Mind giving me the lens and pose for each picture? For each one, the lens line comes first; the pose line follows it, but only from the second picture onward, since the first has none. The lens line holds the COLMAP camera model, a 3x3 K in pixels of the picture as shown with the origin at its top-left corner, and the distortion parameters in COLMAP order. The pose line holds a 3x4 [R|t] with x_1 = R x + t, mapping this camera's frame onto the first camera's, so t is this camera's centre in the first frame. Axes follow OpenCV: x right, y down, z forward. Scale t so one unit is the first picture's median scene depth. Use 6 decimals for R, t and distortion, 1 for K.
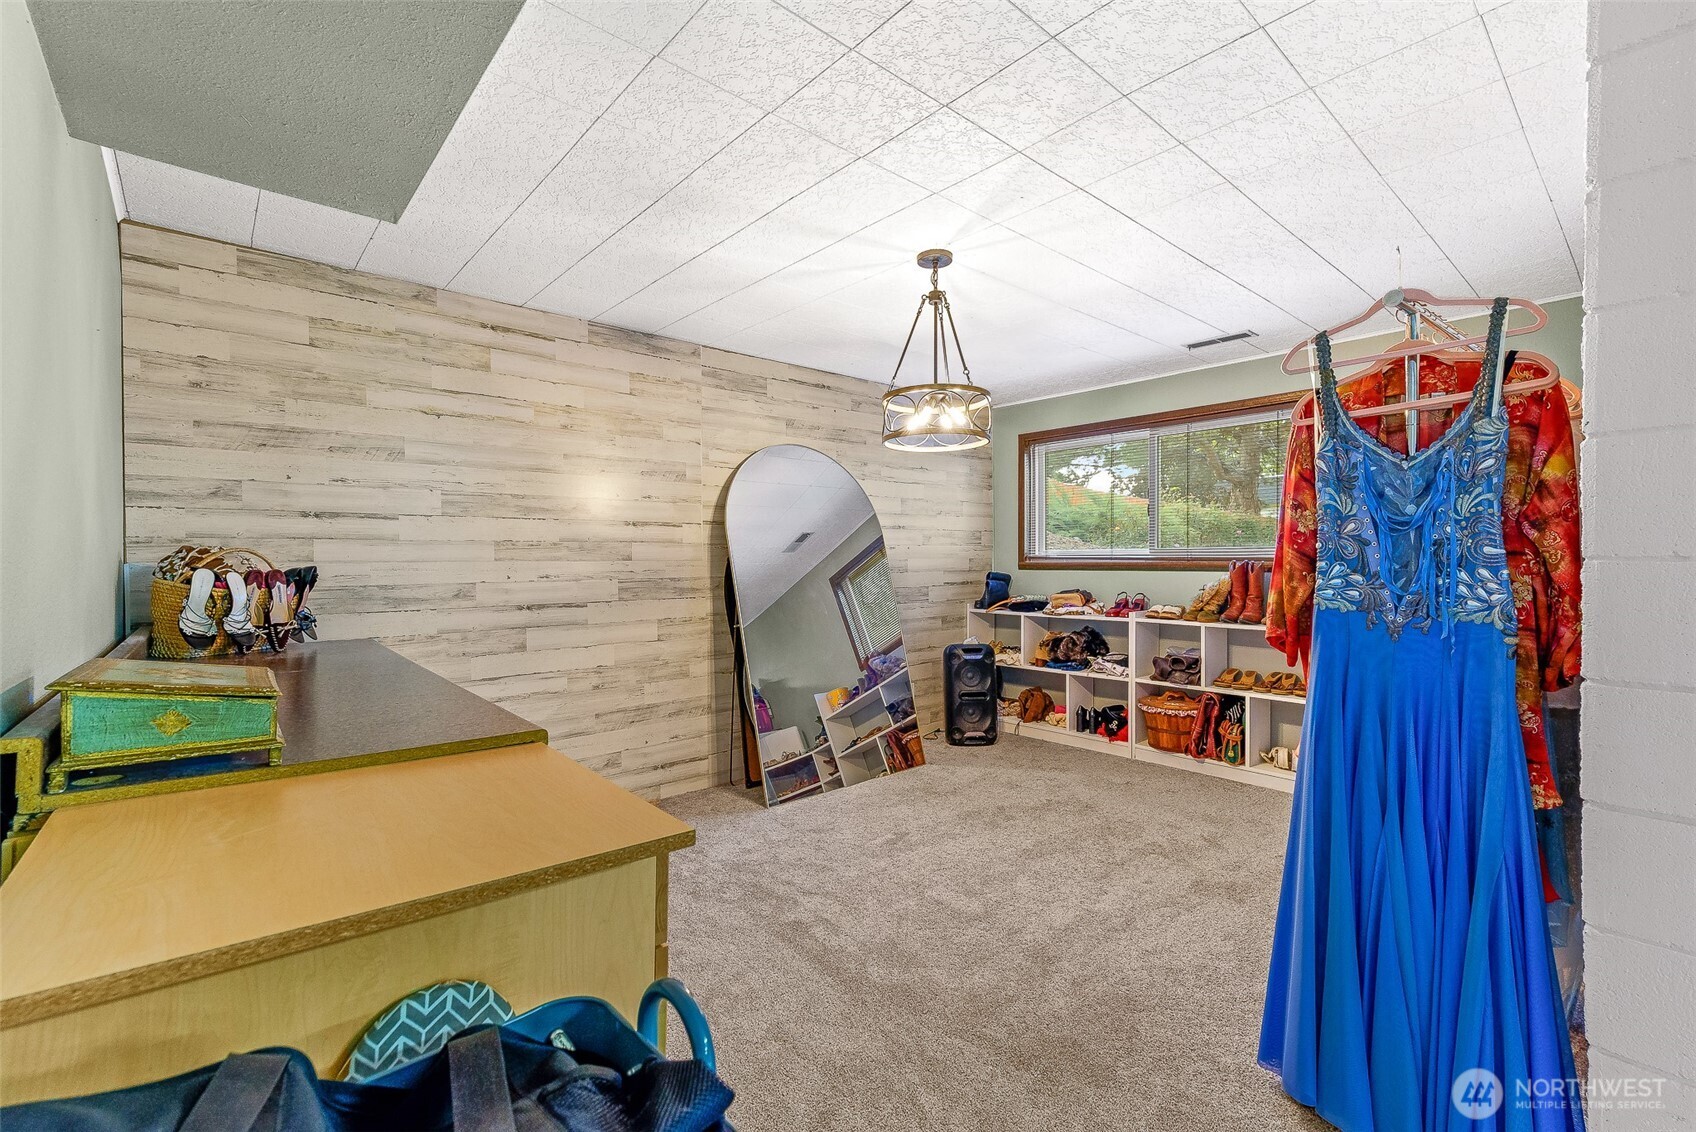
lens RADIAL K [[732.6, 0, 846.2], [0, 732.6, 559.8], [0, 0, 1]] dist [0.013855, -0.000197]
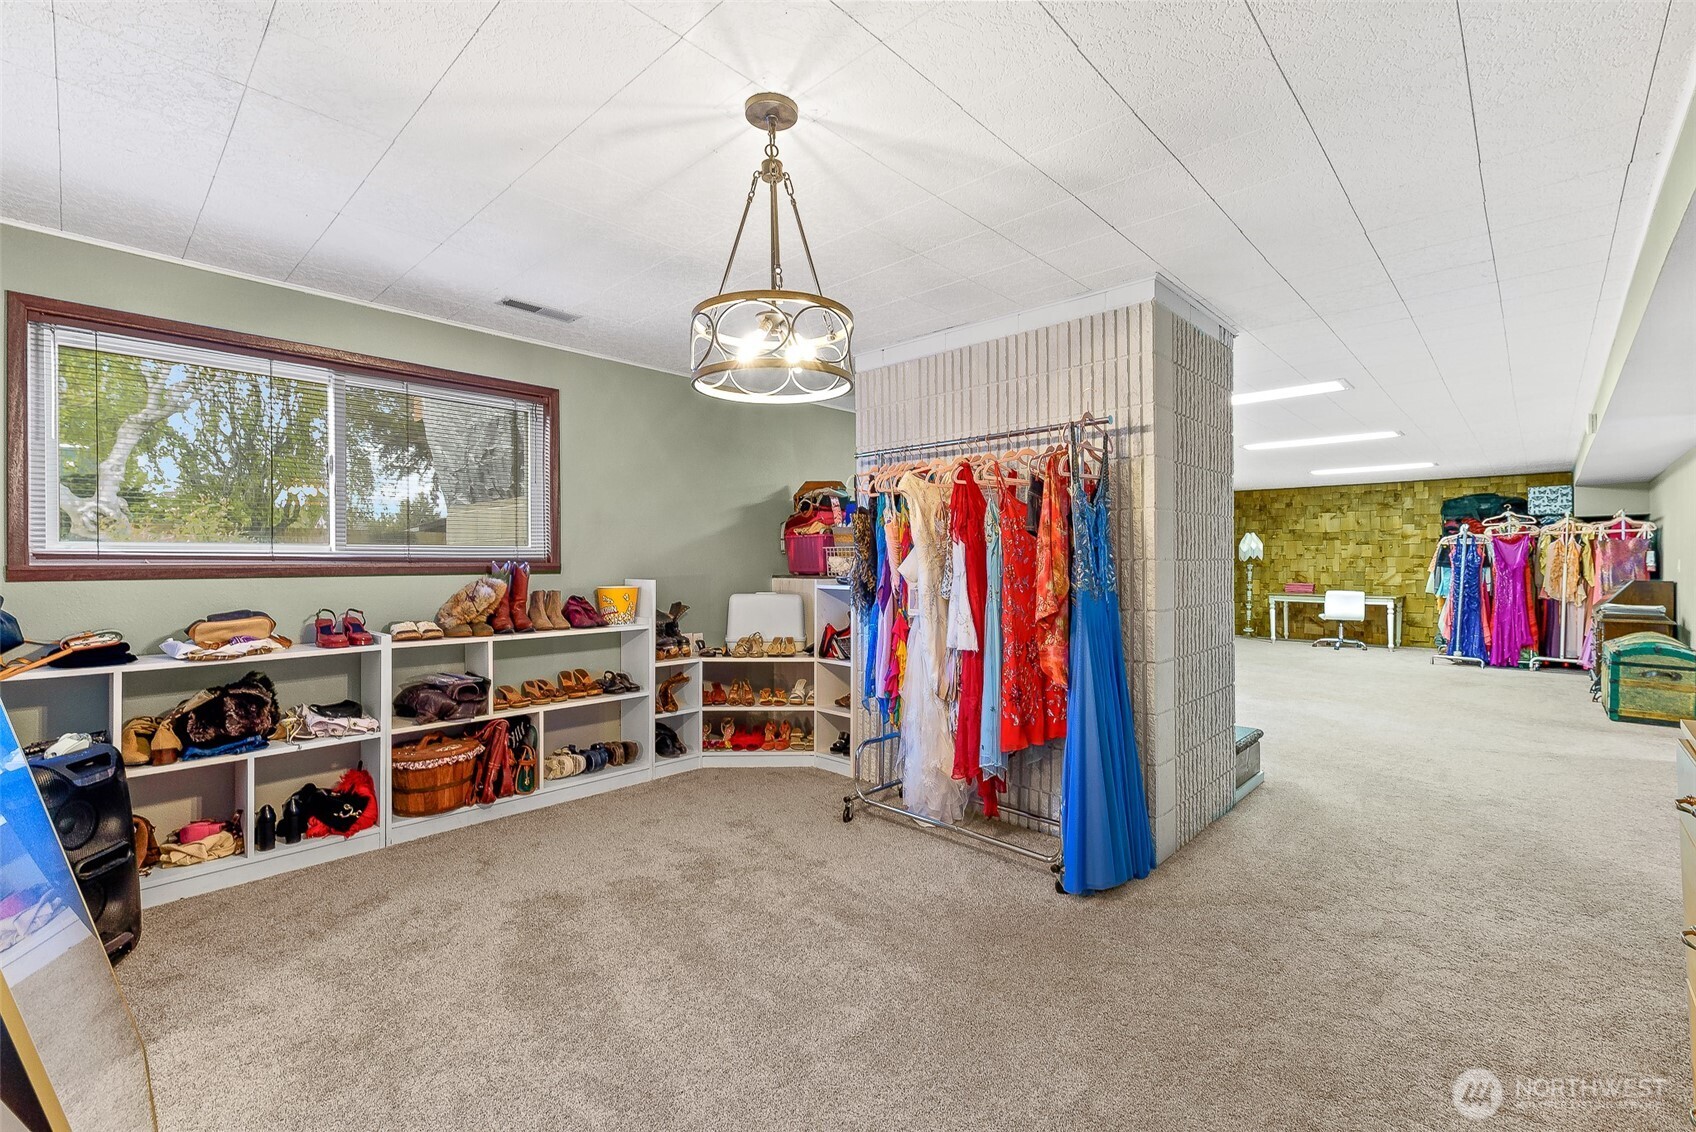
lens RADIAL K [[732.6, 0, 846.2], [0, 732.6, 559.8], [0, 0, 1]] dist [0.013855, -0.000197]
pose [[-0.096926, 0.002304, 0.995289, -0.368103], [-0.002118, 0.999995, -0.002521, -0.000171], [-0.995289, -0.002353, -0.096921, 0.666390]]
